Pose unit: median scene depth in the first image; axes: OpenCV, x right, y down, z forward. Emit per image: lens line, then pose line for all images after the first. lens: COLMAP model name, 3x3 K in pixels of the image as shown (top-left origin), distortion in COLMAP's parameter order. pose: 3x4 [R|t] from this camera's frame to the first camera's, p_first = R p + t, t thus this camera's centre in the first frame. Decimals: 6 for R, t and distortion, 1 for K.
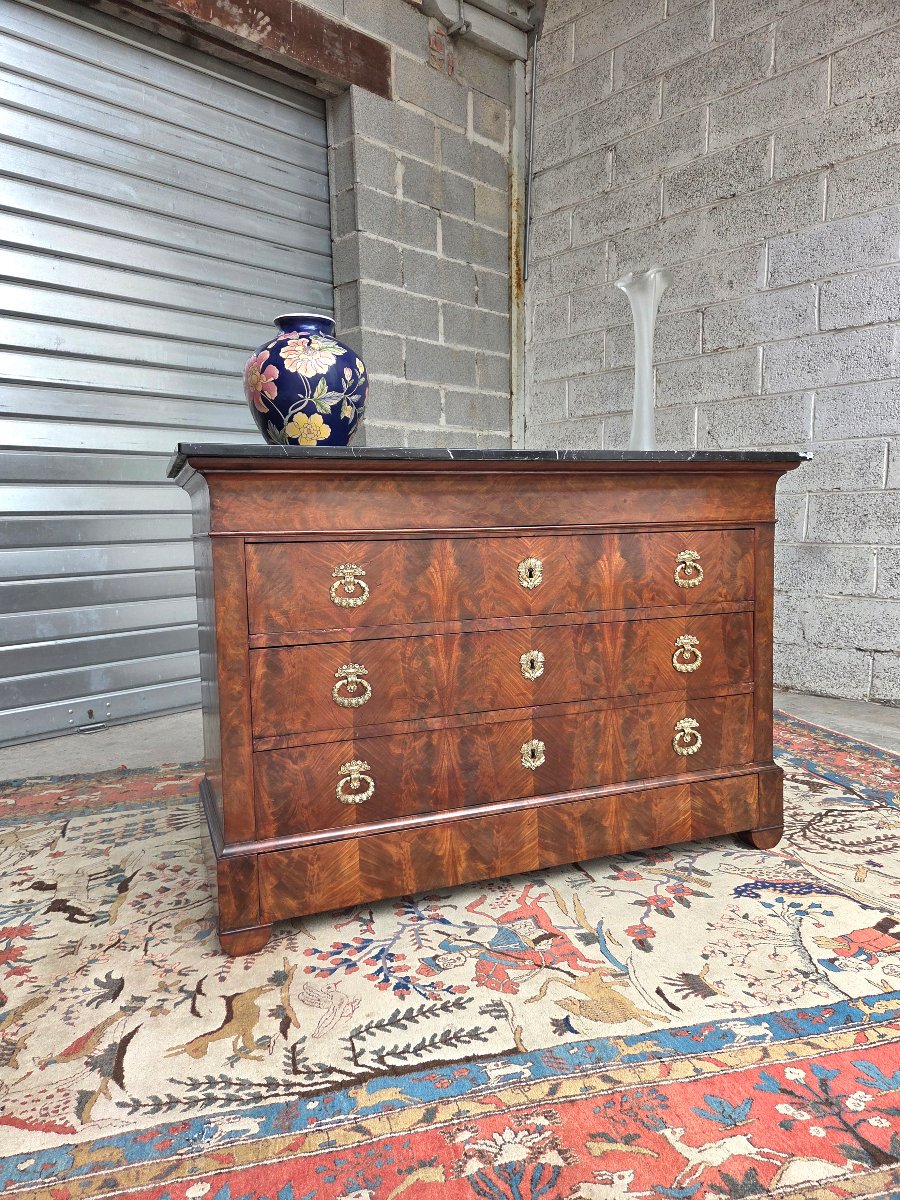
lens RADIAL K [[802.6, 0, 453.0], [0, 802.6, 604.0], [0, 0, 1]] dist [0.066181, -0.054688]
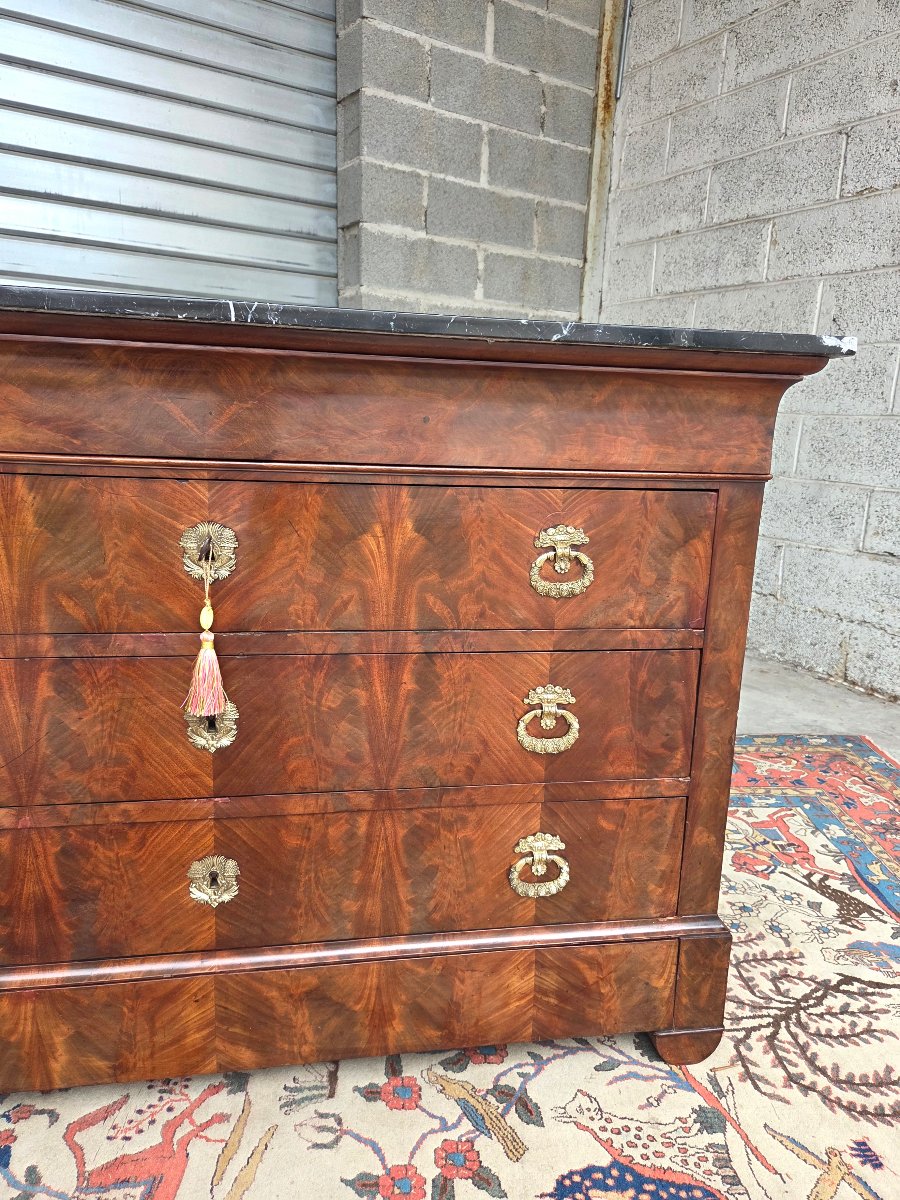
lens RADIAL K [[808.5, 0, 461.1], [0, 808.5, 605.2], [0, 0, 1]] dist [0.062701, -0.055629]
pose [[0.978315, 0.100138, -0.181305, 0.346419], [-0.077223, 0.988591, 0.129324, -0.083188], [0.192187, -0.112519, 0.974887, 0.512975]]
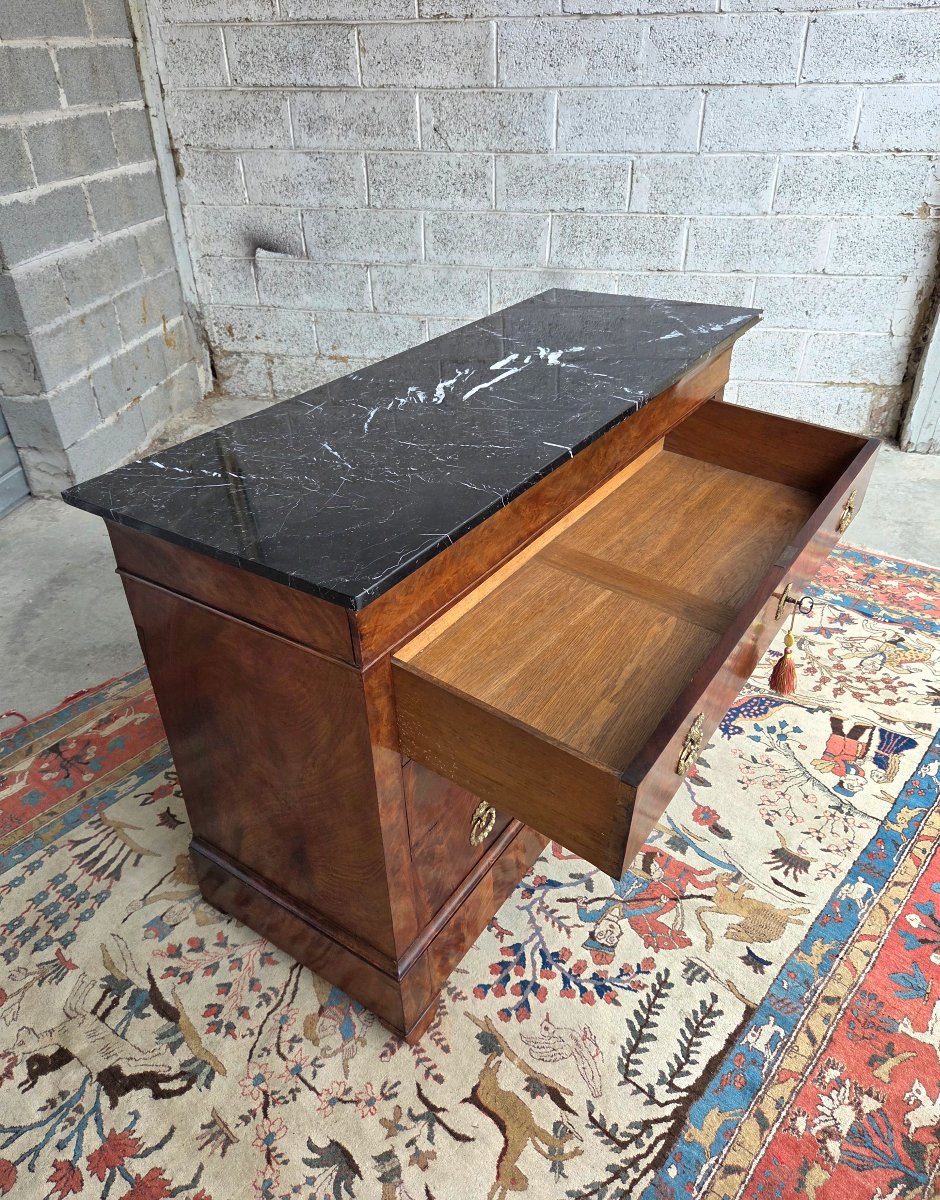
lens RADIAL K [[854.7, 0, 478.2], [0, 854.7, 553.0], [0, 0, 1]] dist [0.063635, -0.053934]
pose [[0.823596, -0.285324, 0.490184, -0.468284], [0.065459, 0.906294, 0.417548, -0.410833], [-0.563388, -0.311804, 0.765096, 0.338695]]
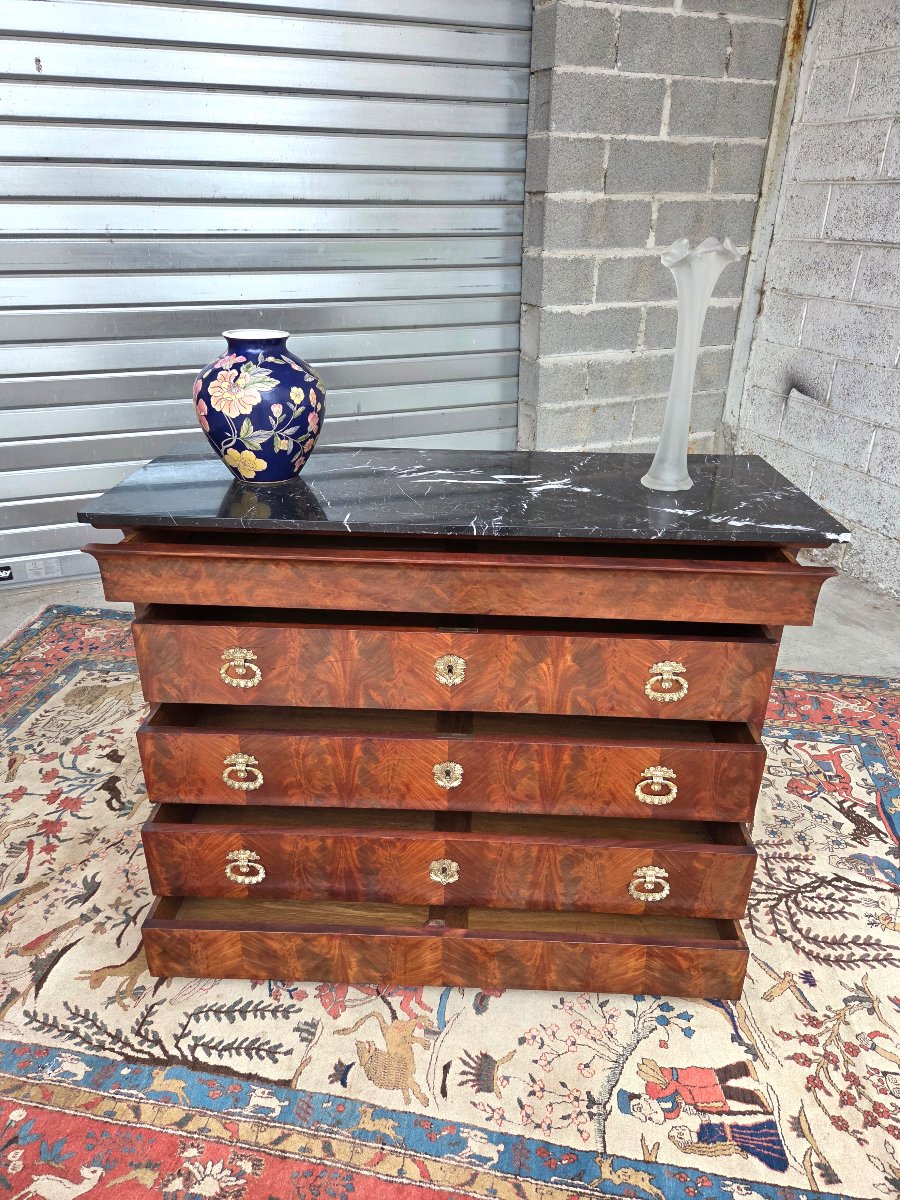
lens RADIAL K [[802.1, 0, 451.8], [0, 802.1, 600.3], [0, 0, 1]] dist [0.070366, -0.058649]
pose [[0.915722, 0.202037, -0.347326, 0.410107], [-0.071813, 0.932769, 0.353250, -0.404679], [0.395344, -0.298536, 0.868665, 0.180814]]
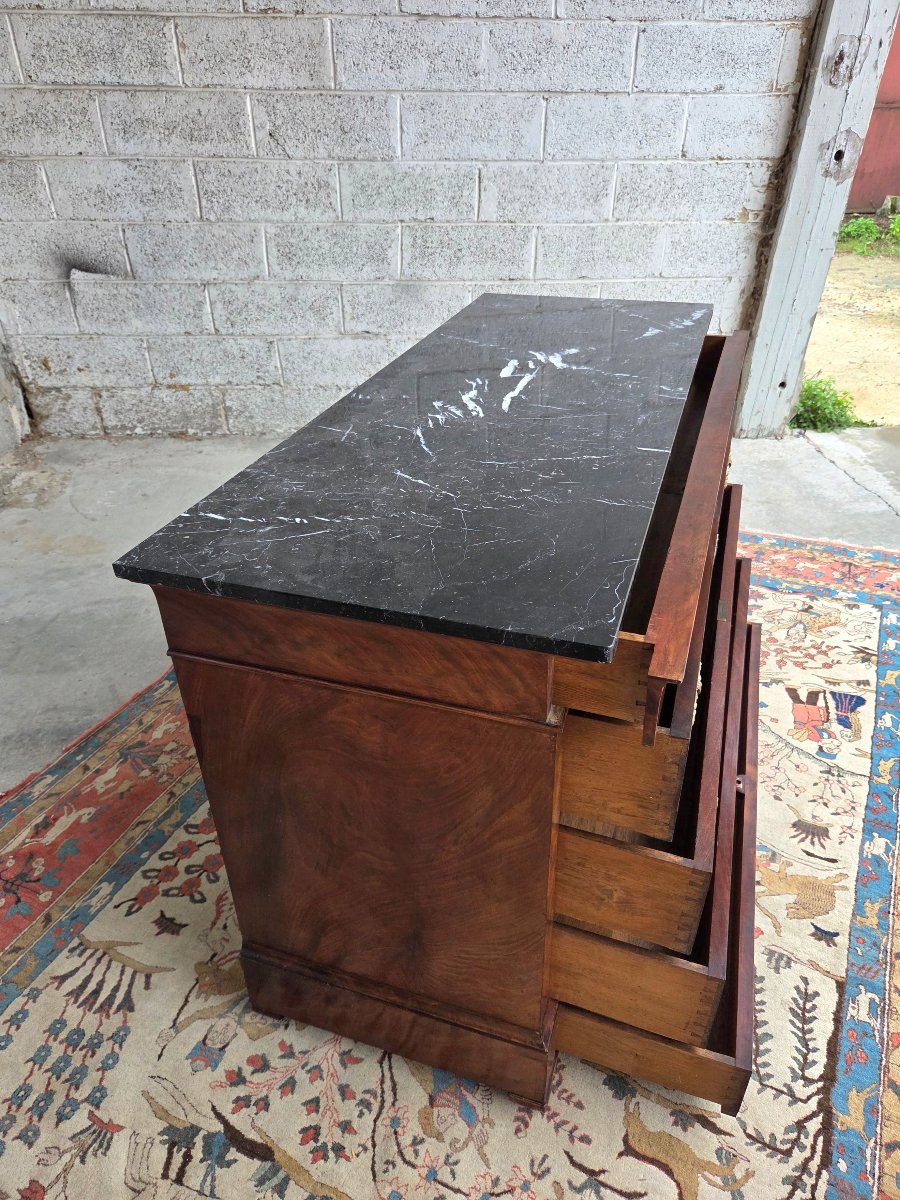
lens RADIAL K [[808.2, 0, 461.9], [0, 808.2, 590.1], [0, 0, 1]] dist [0.062665, -0.053472]
pose [[0.636259, -0.395411, 0.662438, -0.597823], [0.067590, 0.883933, 0.462702, -0.392257], [-0.768509, -0.249624, 0.589137, 0.611482]]
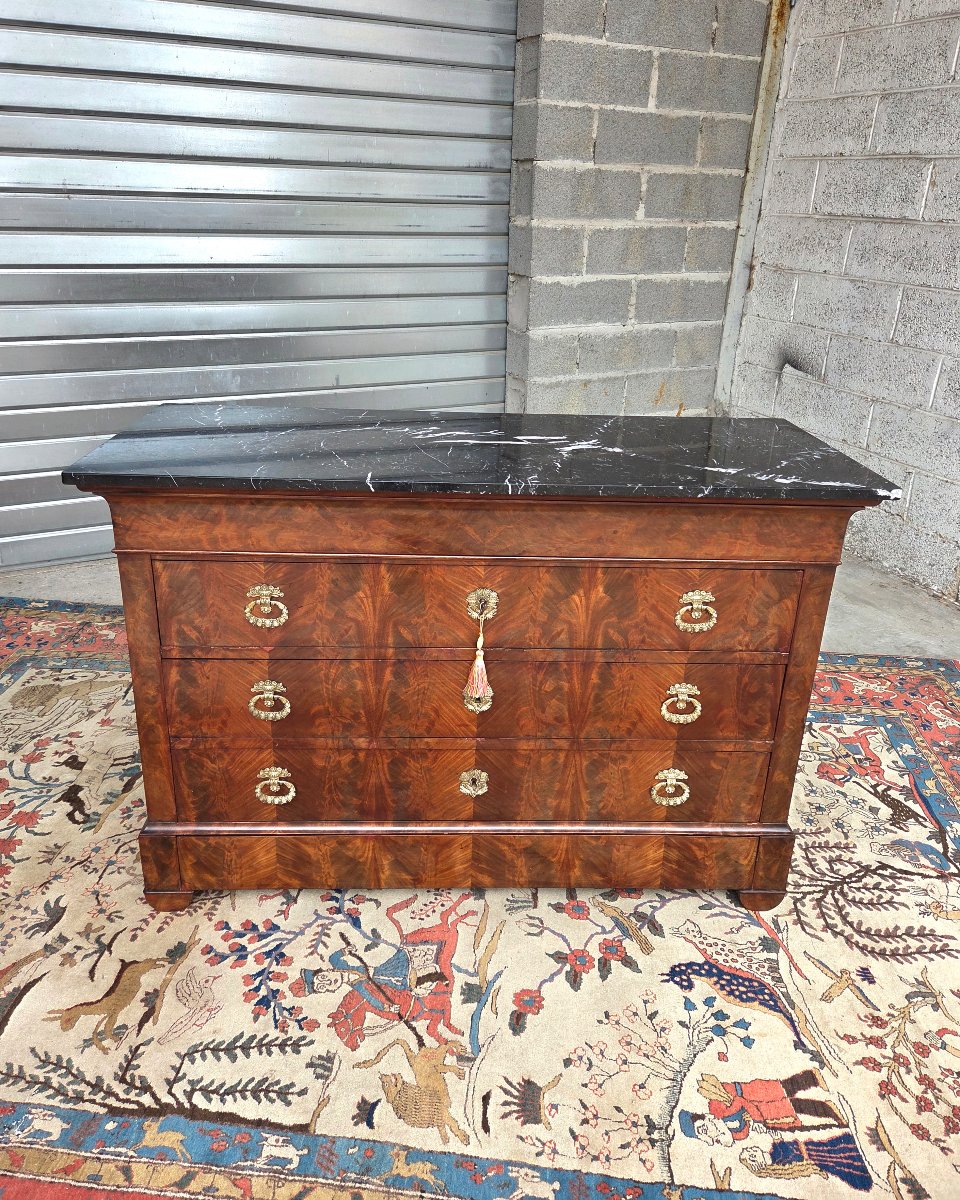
lens RADIAL K [[855.8, 0, 480.5], [0, 855.8, 546.2], [0, 0, 1]] dist [0.070504, -0.059475]
pose [[0.944113, 0.169975, -0.282418, 0.340714], [-0.085188, 0.953504, 0.289090, -0.361356], [0.318425, -0.248875, 0.914695, 0.164368]]
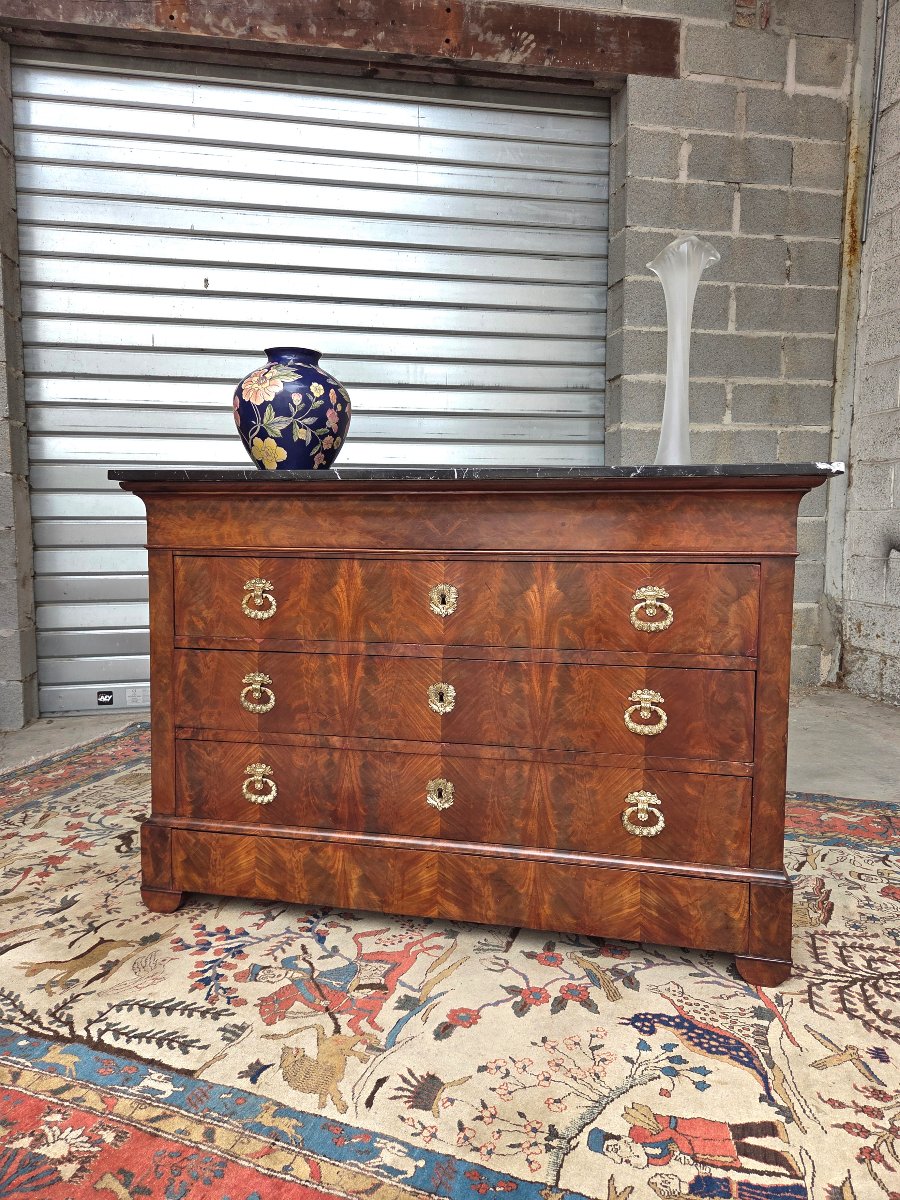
lens RADIAL K [[803.3, 0, 461.6], [0, 803.3, 599.9], [0, 0, 1]] dist [0.066577, -0.053975]
pose [[0.832267, 0.075710, -0.549181, 0.616554], [-0.076961, 0.996817, 0.020790, -0.058357], [0.549007, 0.024963, 0.835445, 0.229345]]
